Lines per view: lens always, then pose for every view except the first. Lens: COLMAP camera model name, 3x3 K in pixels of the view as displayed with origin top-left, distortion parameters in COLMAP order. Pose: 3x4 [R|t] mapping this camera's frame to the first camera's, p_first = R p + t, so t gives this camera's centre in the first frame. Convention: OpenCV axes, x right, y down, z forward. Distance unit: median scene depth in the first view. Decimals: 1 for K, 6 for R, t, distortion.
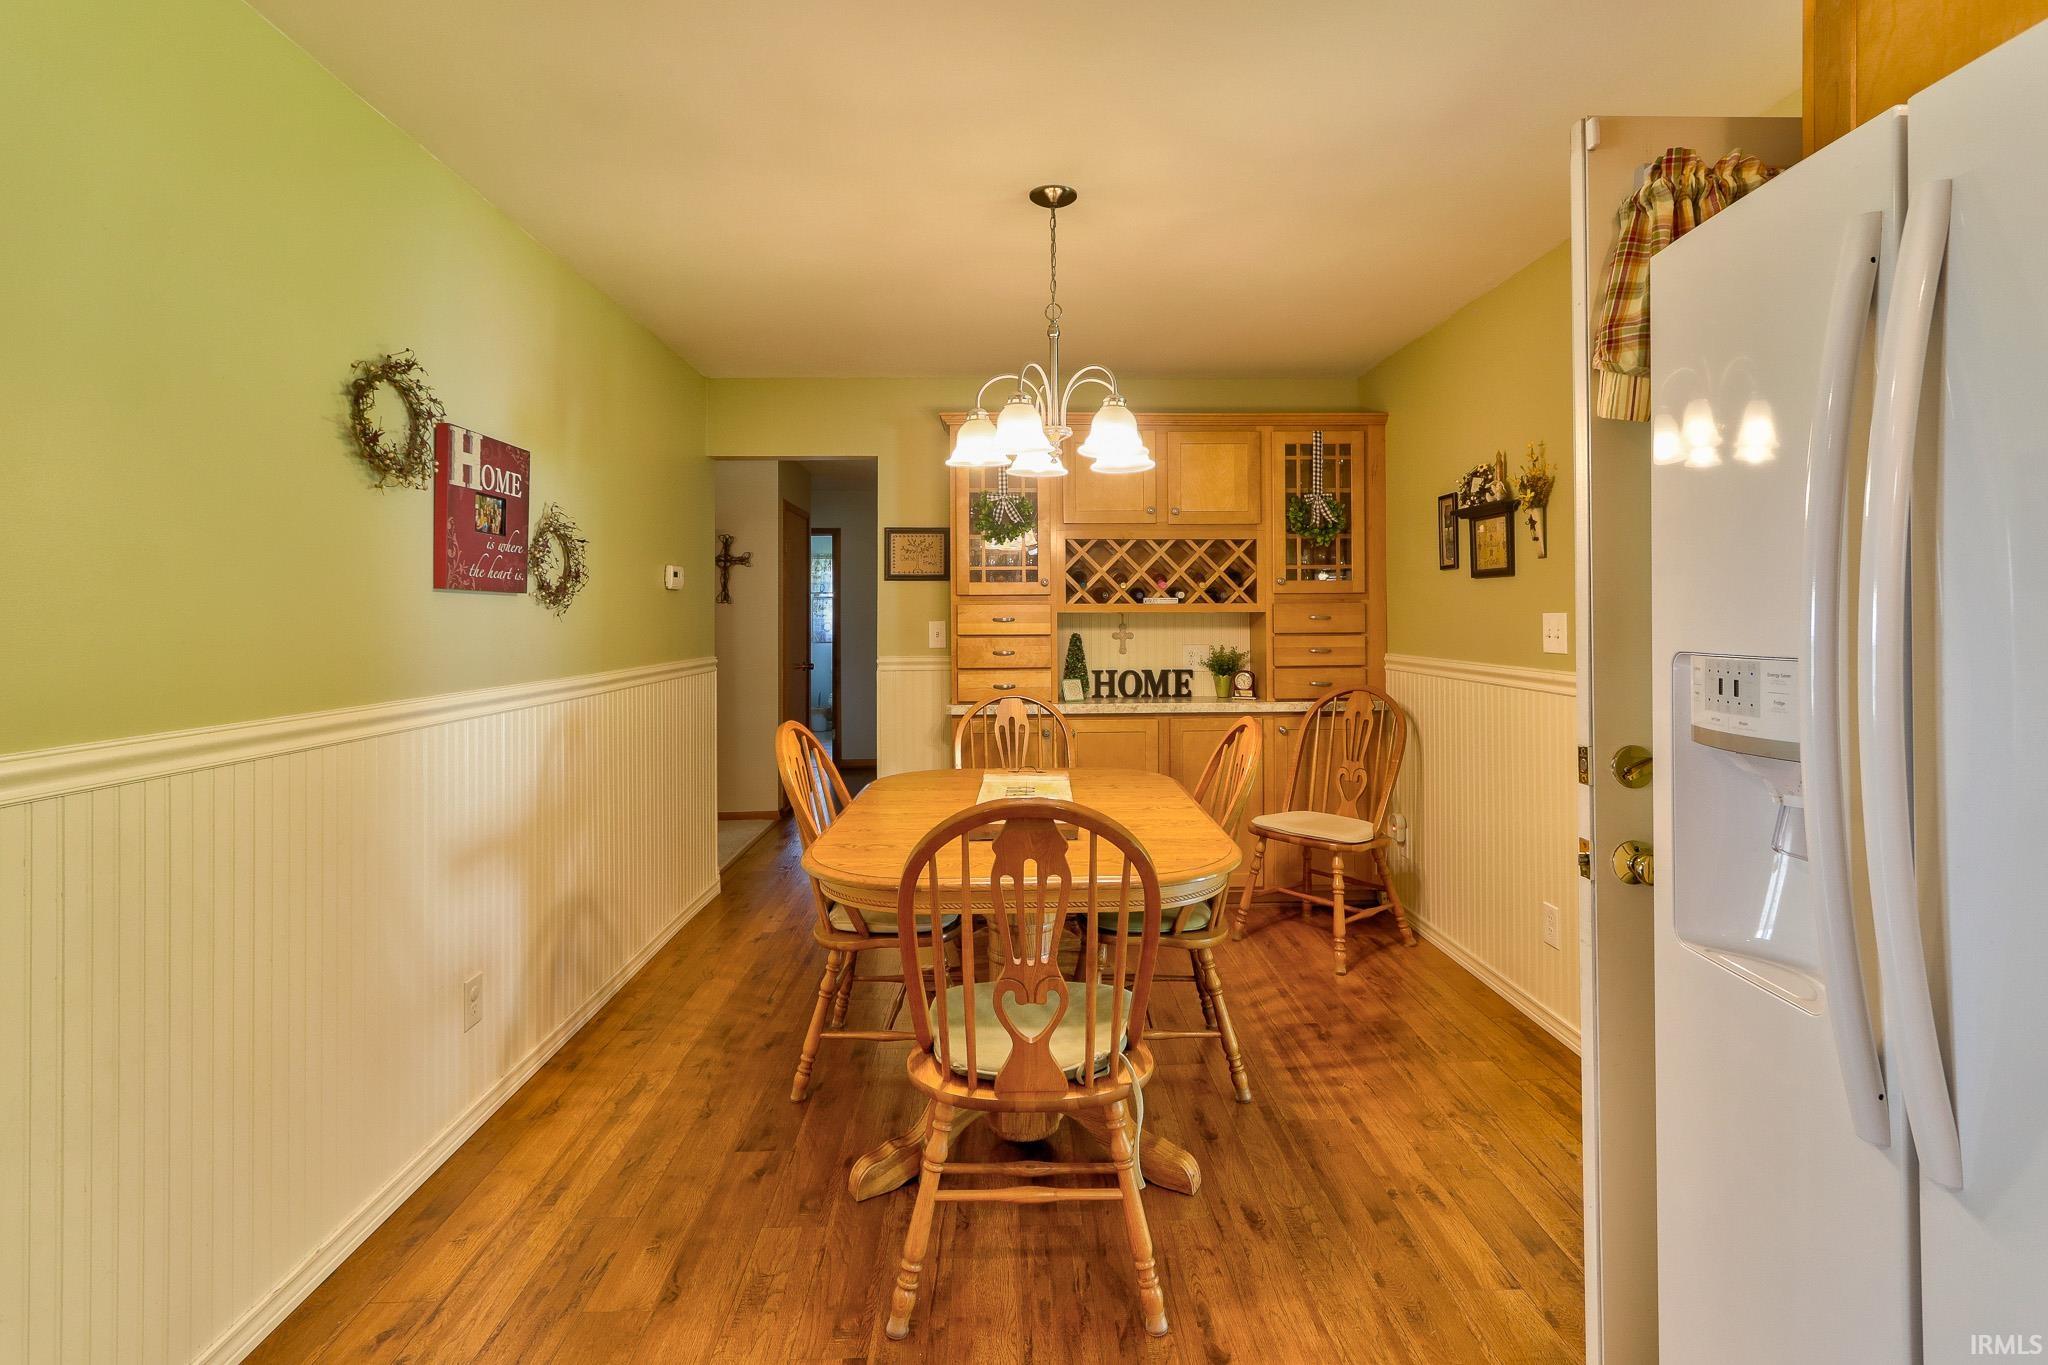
lens RADIAL K [[948.9, 0, 1031.9], [0, 948.9, 613.7], [0, 0, 1]] dist [0.000983, 0.000608]
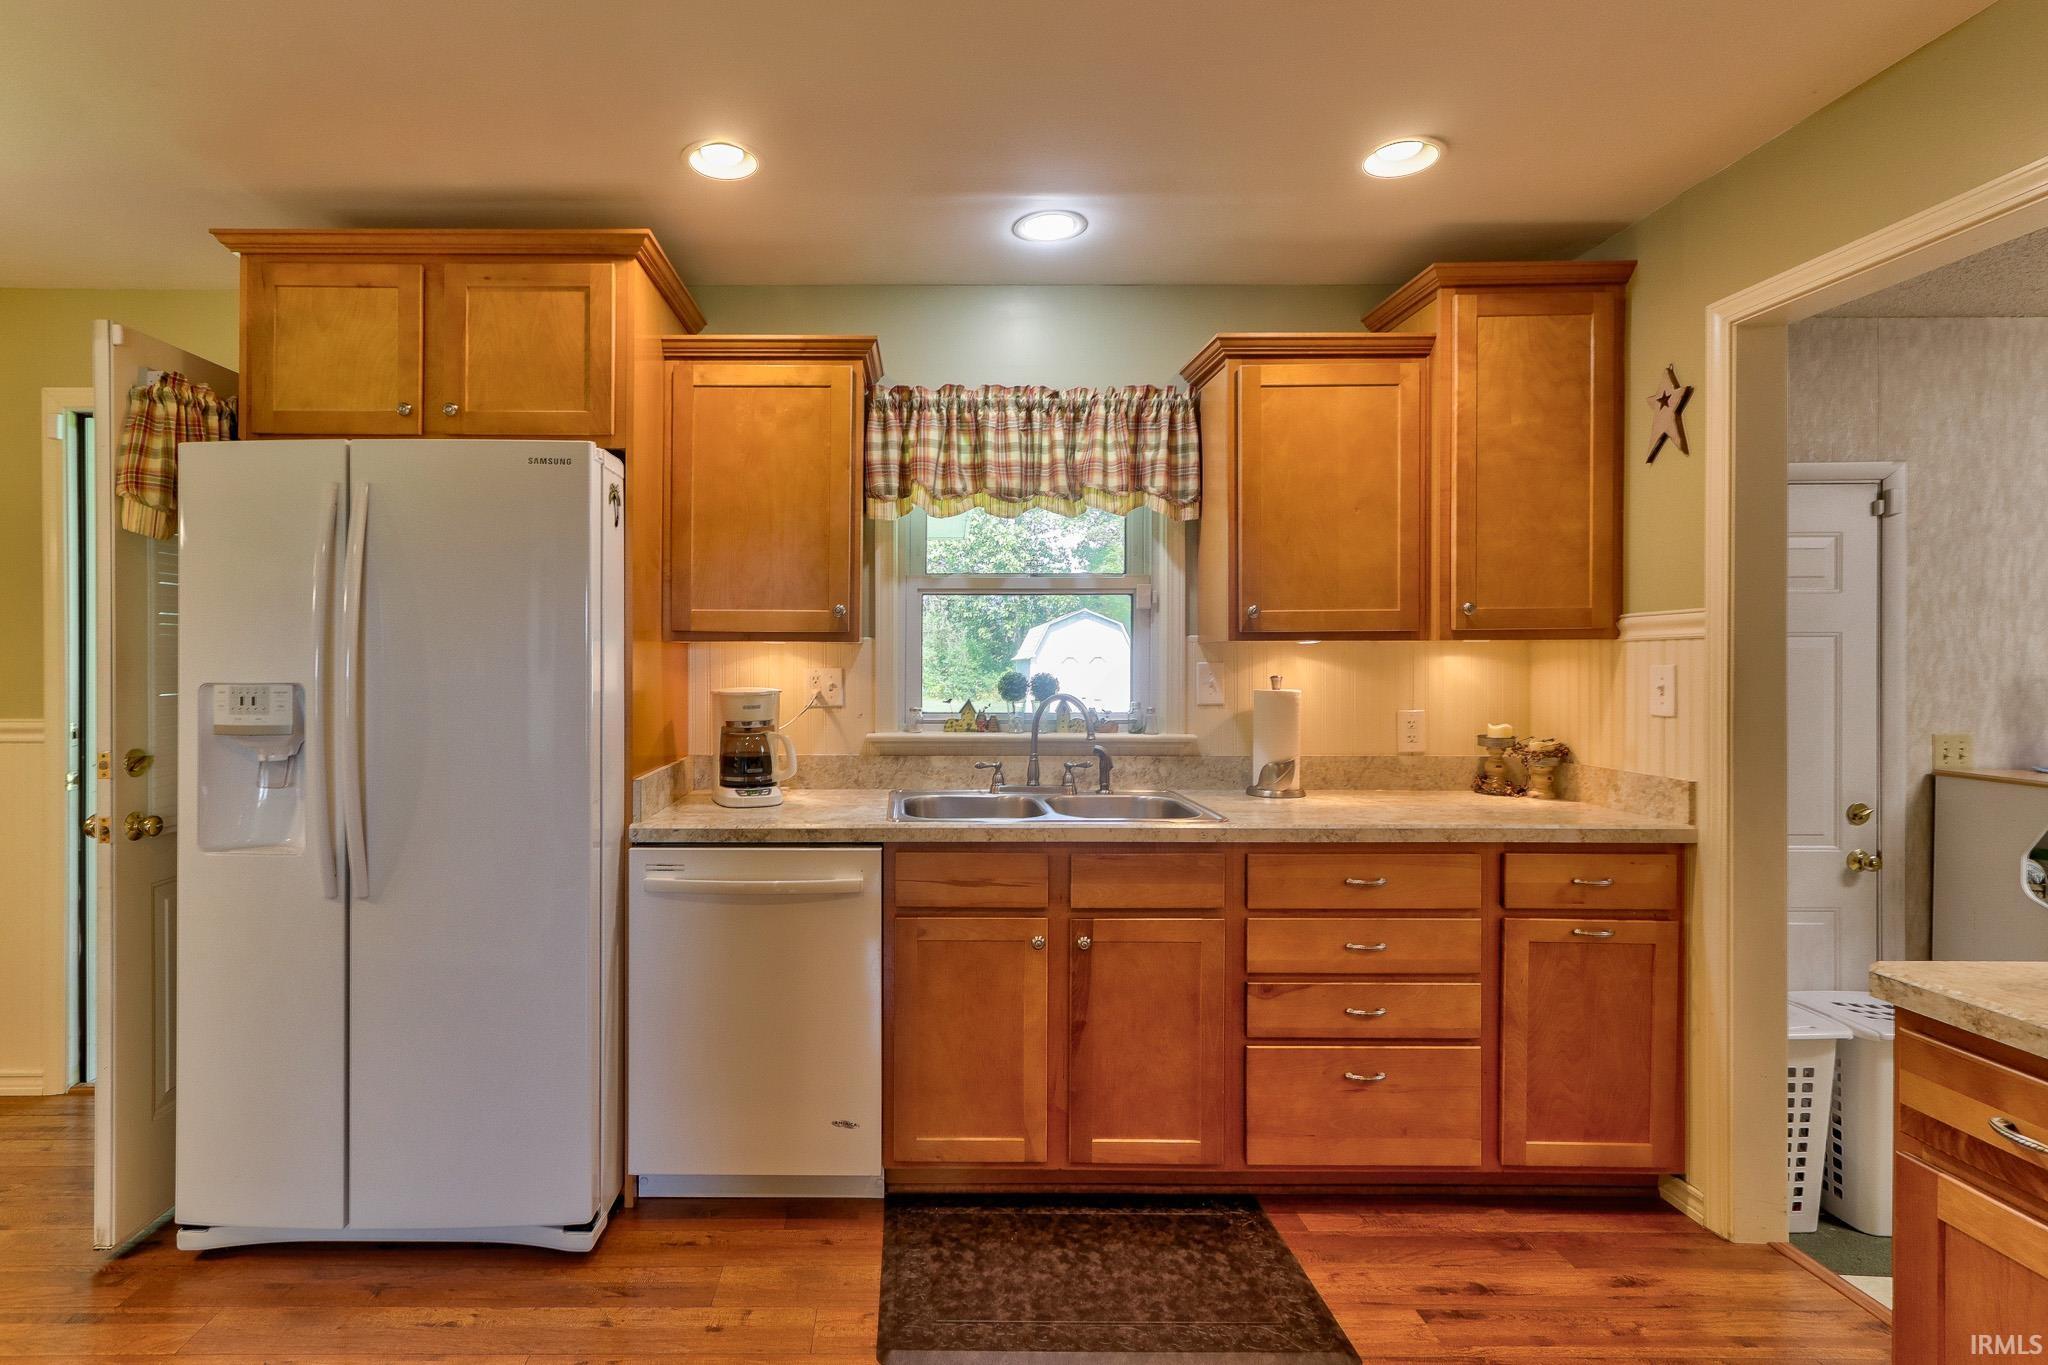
lens RADIAL K [[991.6, 0, 908.0], [0, 991.6, 659.7], [0, 0, 1]] dist [-0.018744, 0.016968]
pose [[0.041397, 0.003012, 0.999138, -0.320943], [-0.002666, 0.999992, -0.002904, -0.000391], [-0.999139, -0.002543, 0.041405, -0.104931]]
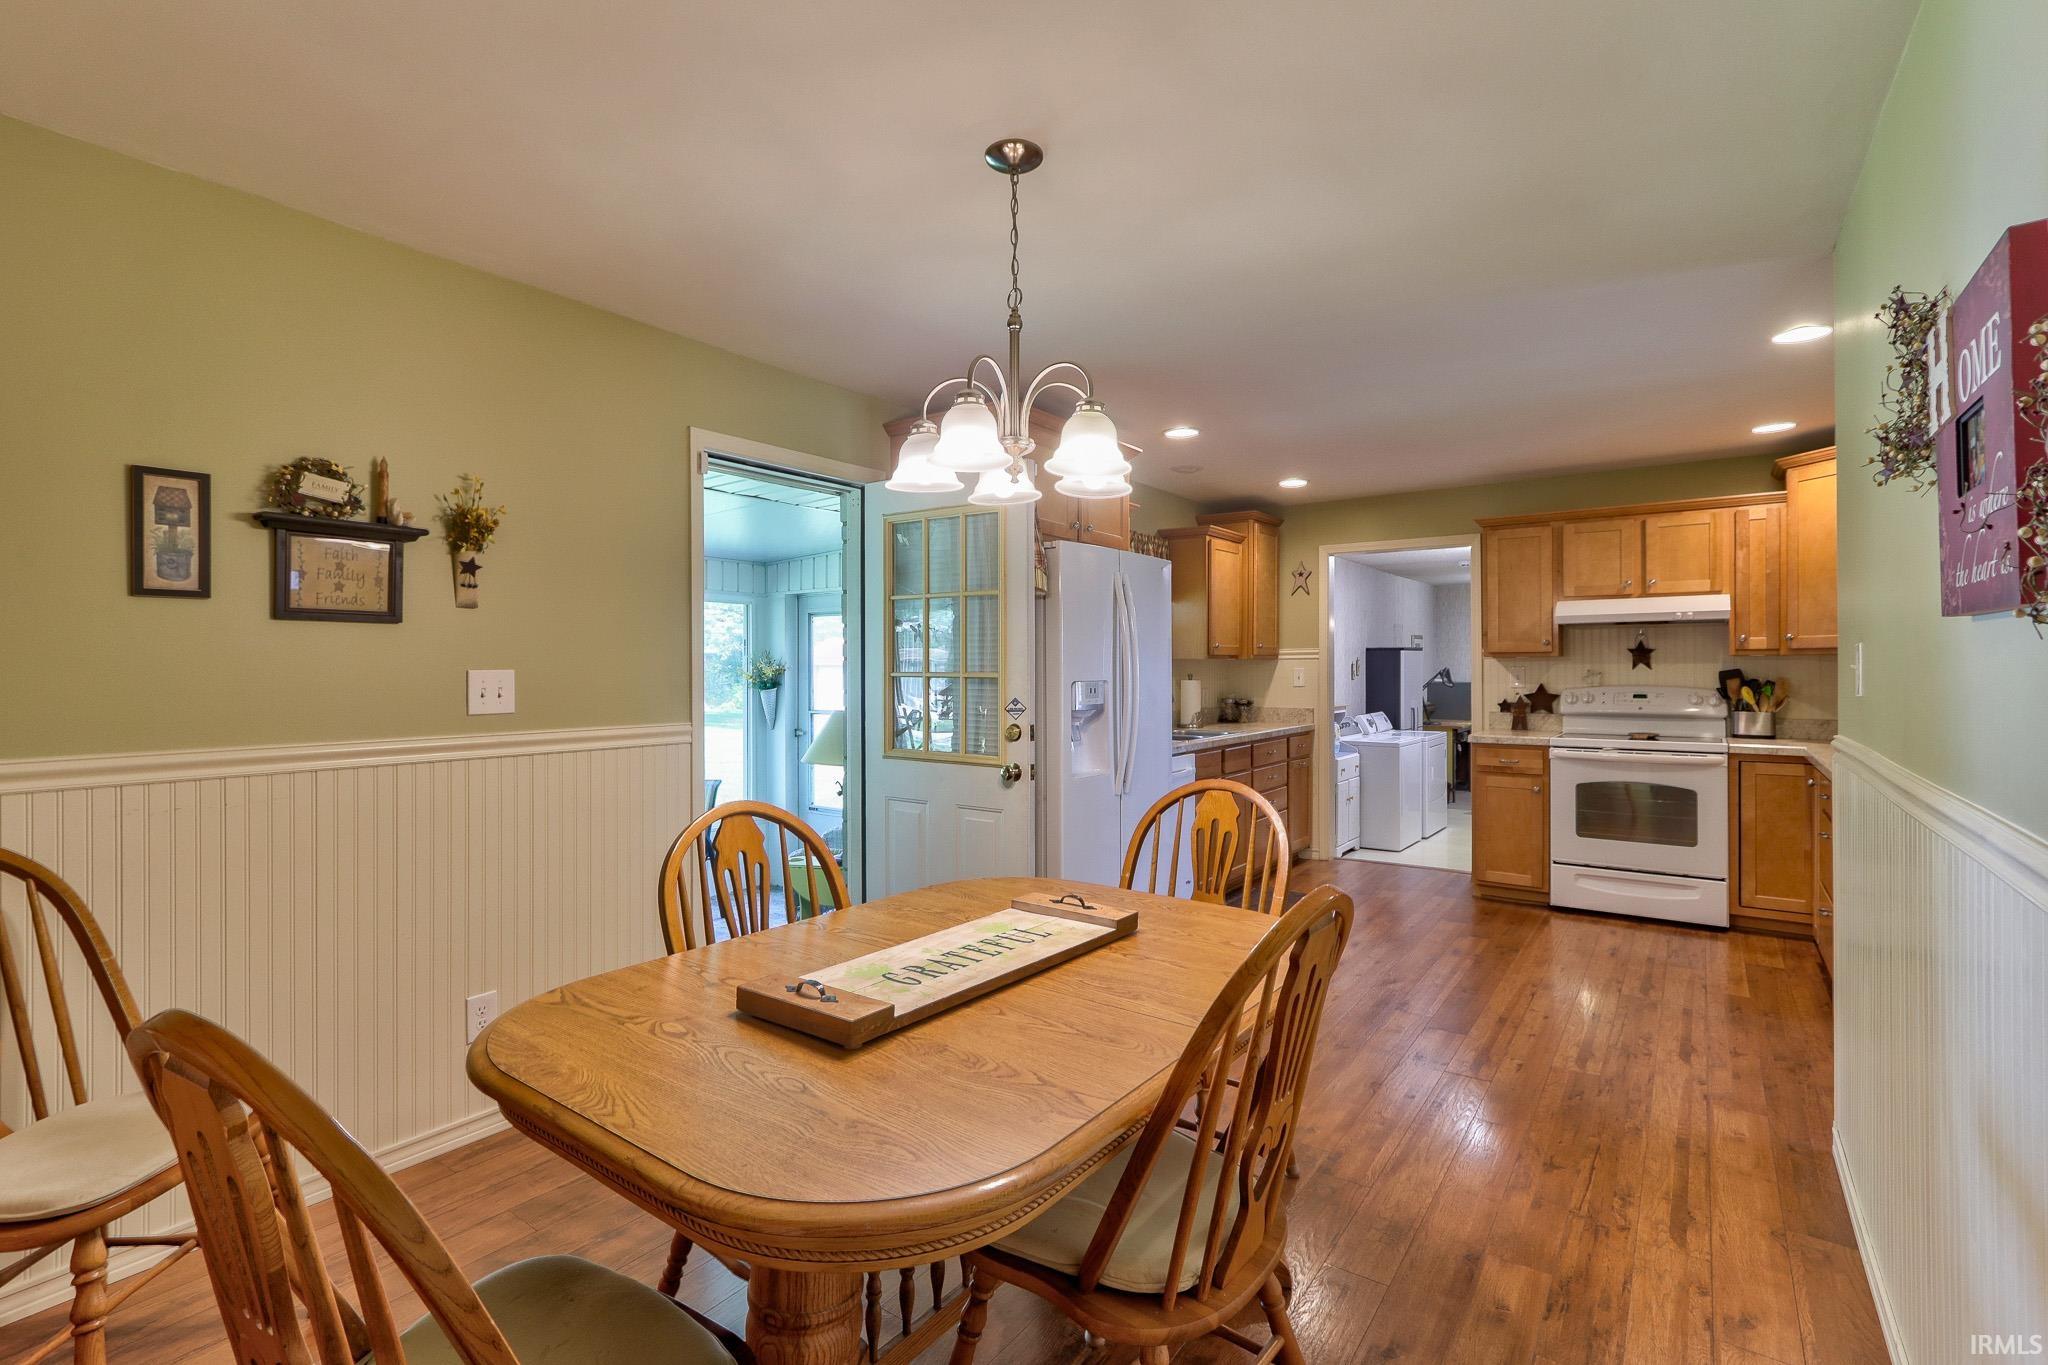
lens RADIAL K [[937.6, 0, 1013.2], [0, 937.6, 660.1], [0, 0, 1]] dist [-0.001327, 0.000497]
pose [[-0.784621, 0.007200, 0.619933, -0.305082], [0.001742, 0.999954, -0.009409, -0.000339], [-0.619973, -0.006303, -0.784598, 1.048879]]
